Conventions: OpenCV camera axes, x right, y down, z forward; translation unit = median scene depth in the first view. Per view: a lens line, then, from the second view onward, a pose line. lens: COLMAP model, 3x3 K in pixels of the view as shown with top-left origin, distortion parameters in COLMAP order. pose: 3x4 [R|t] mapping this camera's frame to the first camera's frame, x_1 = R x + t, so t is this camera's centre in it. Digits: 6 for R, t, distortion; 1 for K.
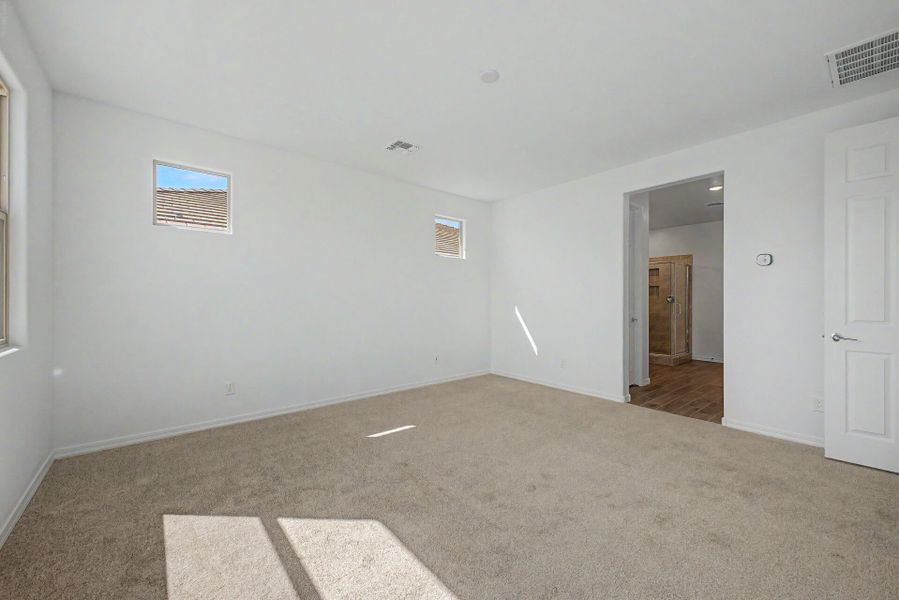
lens RADIAL K [[375.4, 0, 468.0], [0, 375.4, 298.4], [0, 0, 1]] dist [0.001042, -0.000258]
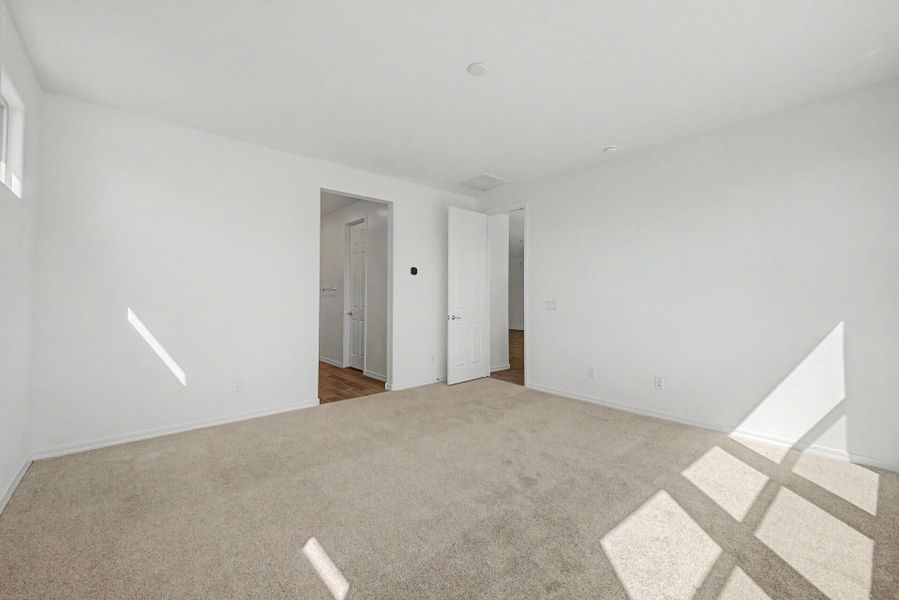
lens RADIAL K [[375.4, 0, 468.0], [0, 375.4, 298.4], [0, 0, 1]] dist [0.001042, -0.000258]
pose [[-0.030573, -0.005909, 0.999515, -0.829017], [-0.003728, 0.999976, 0.005797, 0.001322], [-0.999526, -0.003549, -0.030594, 0.989612]]
